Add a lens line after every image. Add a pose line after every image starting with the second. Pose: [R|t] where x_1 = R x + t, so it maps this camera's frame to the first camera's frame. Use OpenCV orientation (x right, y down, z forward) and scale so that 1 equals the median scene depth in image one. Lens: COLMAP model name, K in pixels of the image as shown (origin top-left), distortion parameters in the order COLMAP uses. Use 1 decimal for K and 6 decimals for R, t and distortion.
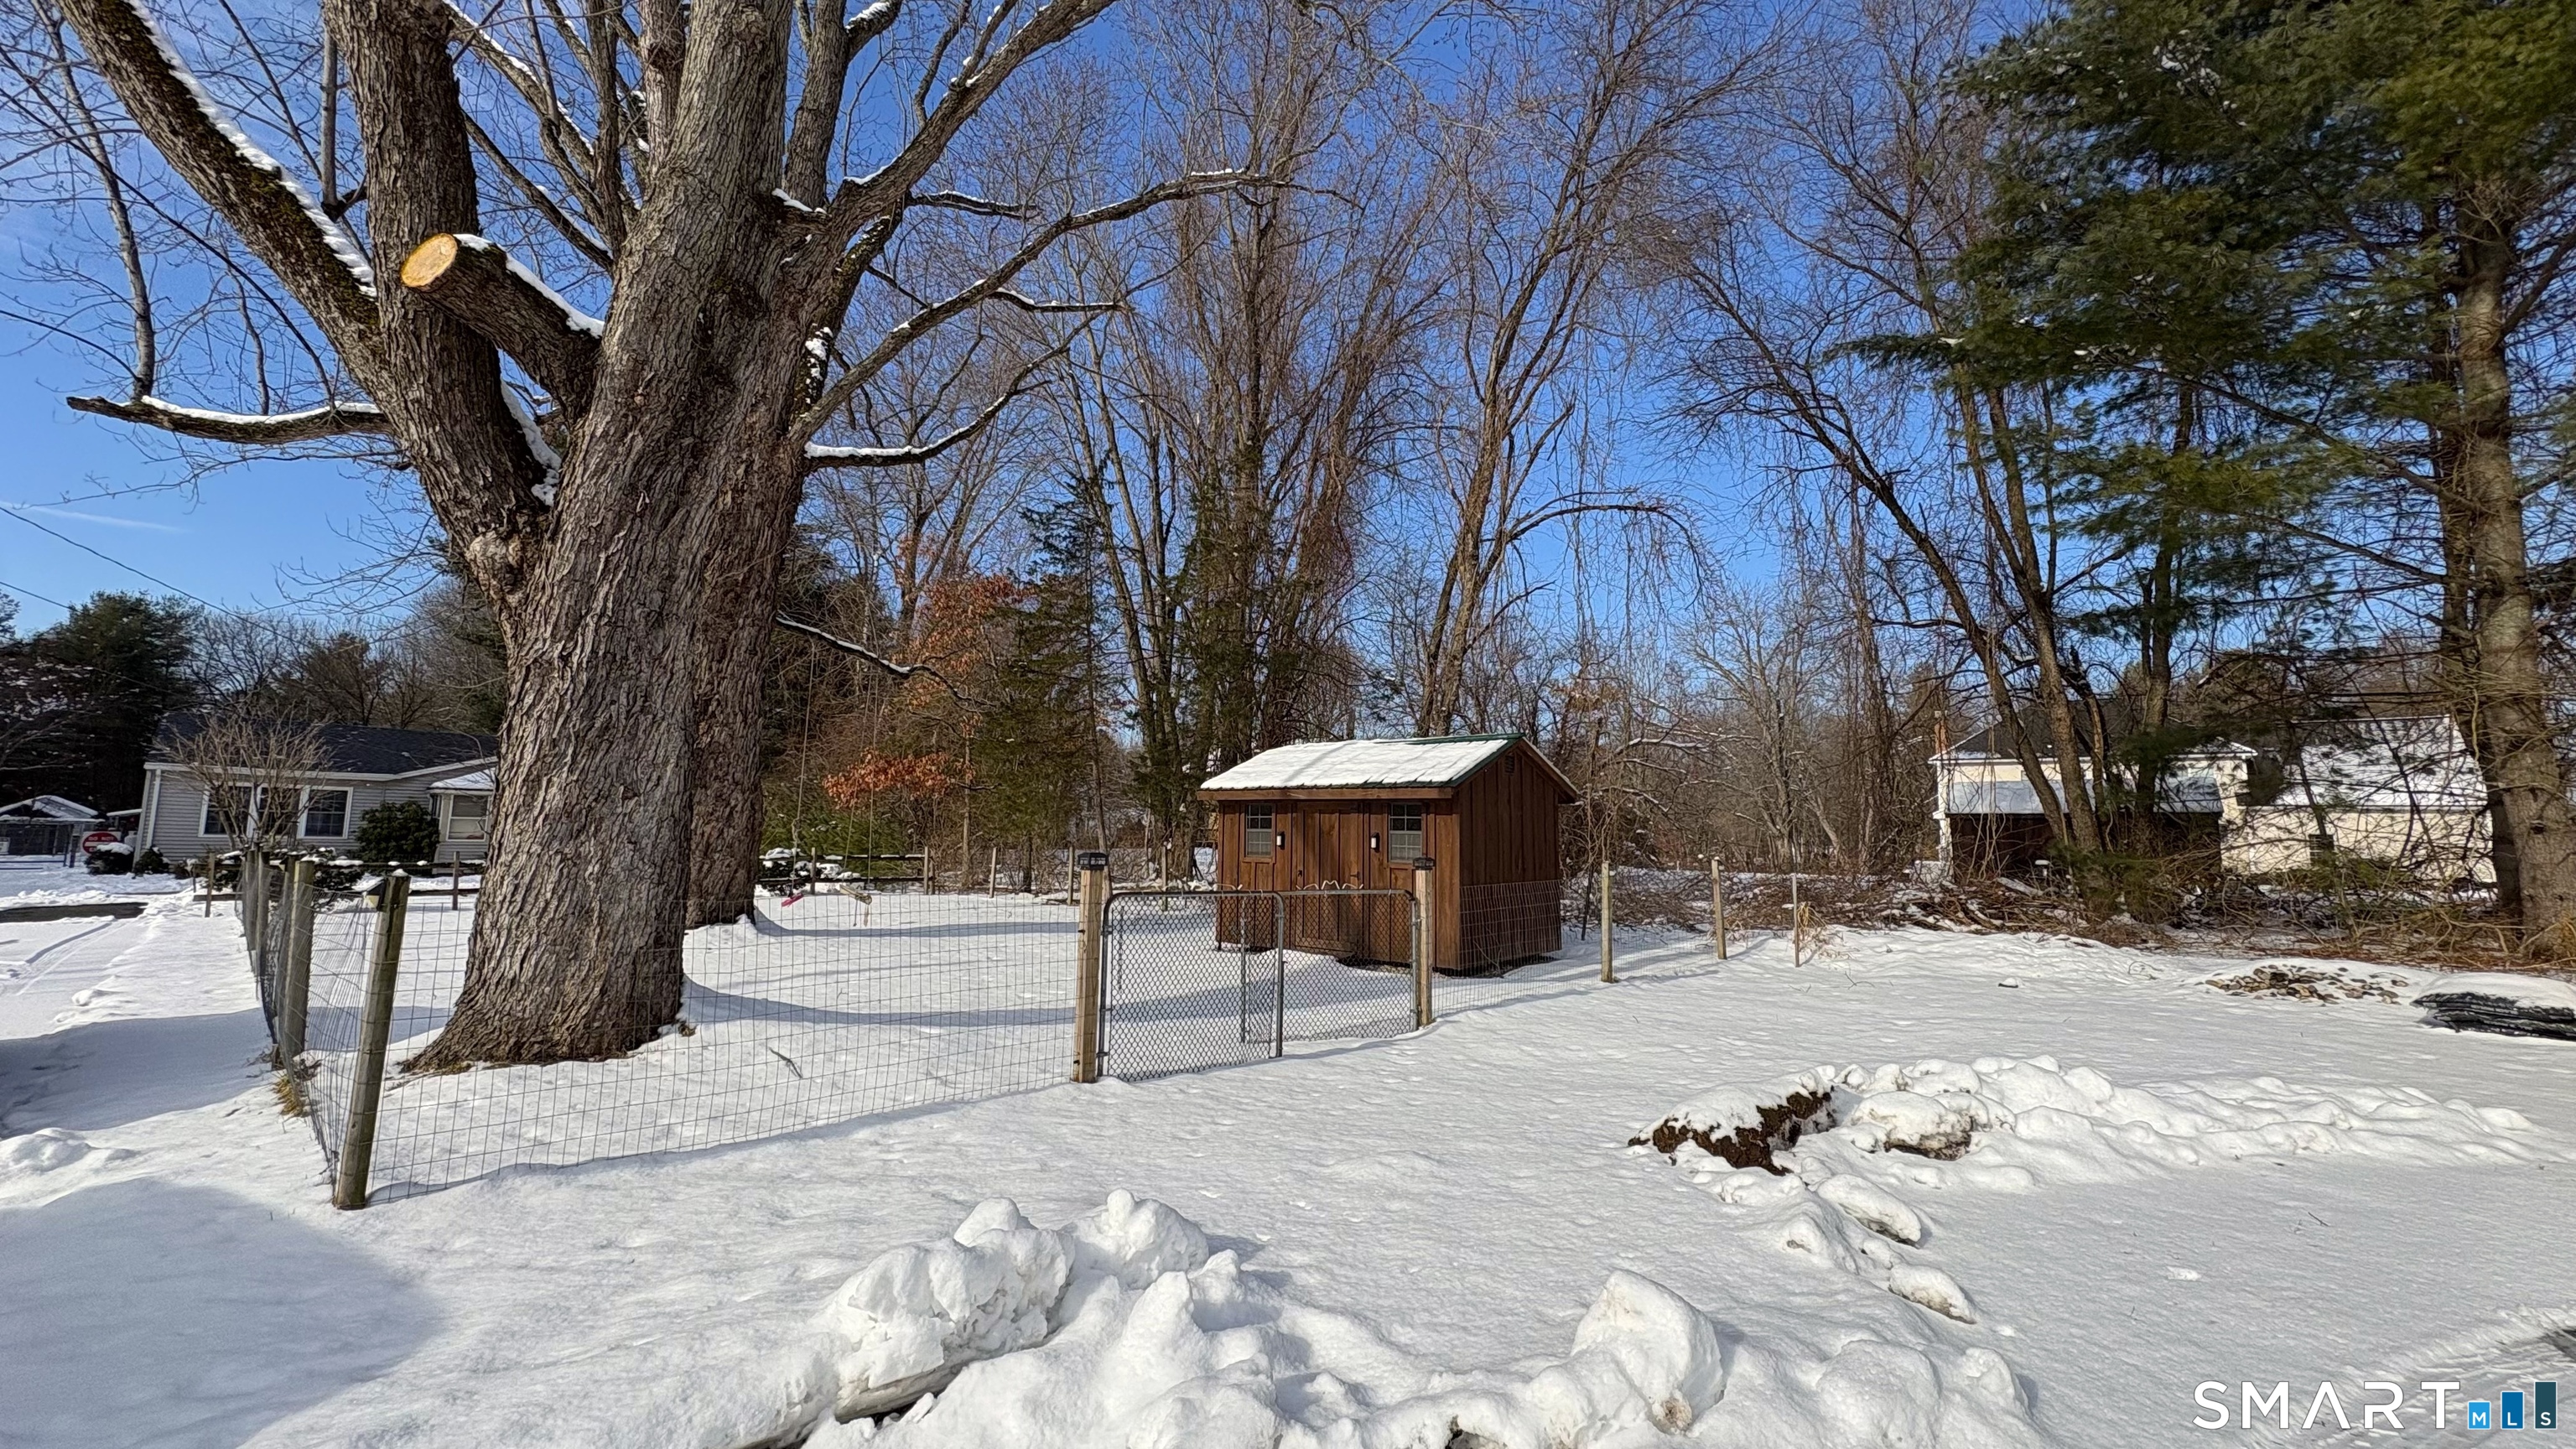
lens RADIAL K [[1018.9, 0, 1287.9], [0, 1018.9, 725.6], [0, 0, 1]] dist [0.002709, -0.000165]
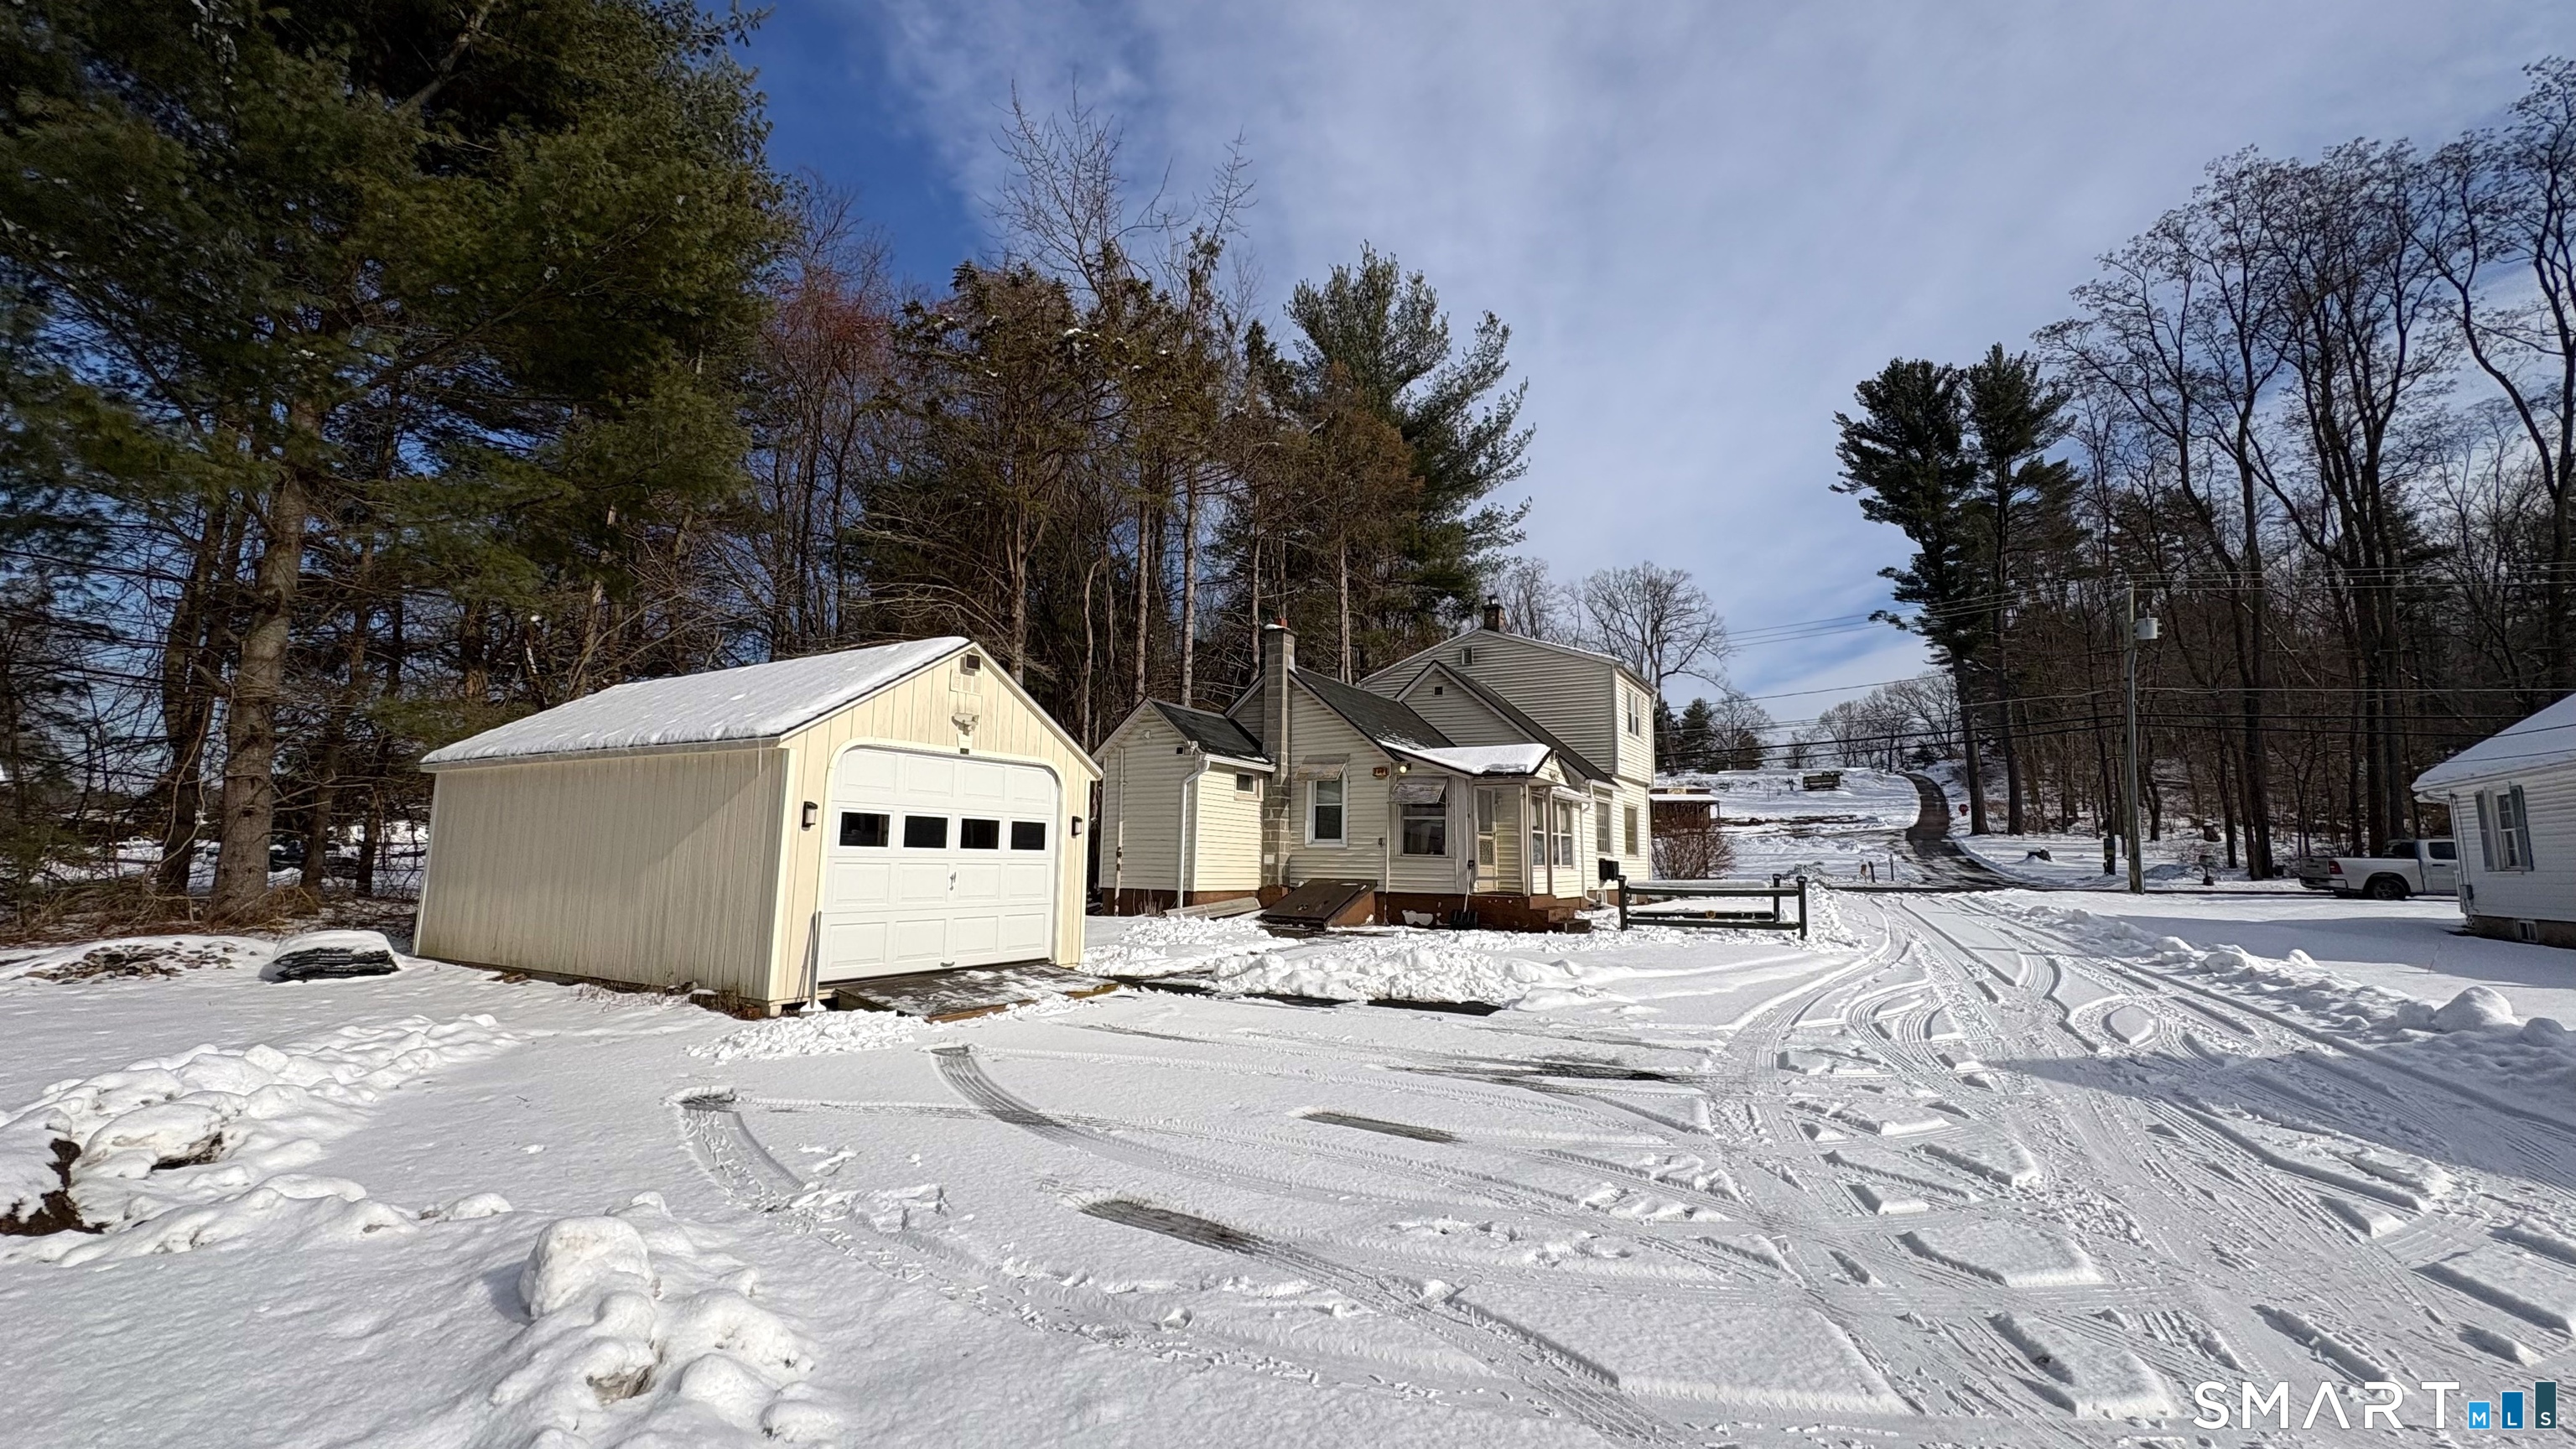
lens RADIAL K [[1018.9, 0, 1287.9], [0, 1018.9, 725.6], [0, 0, 1]] dist [0.002709, -0.000165]
pose [[-0.236109, 0.106269, 0.965898, -0.208343], [-0.128585, 0.981844, -0.139456, 0.013255], [-0.963181, -0.157127, -0.218158, 0.120958]]
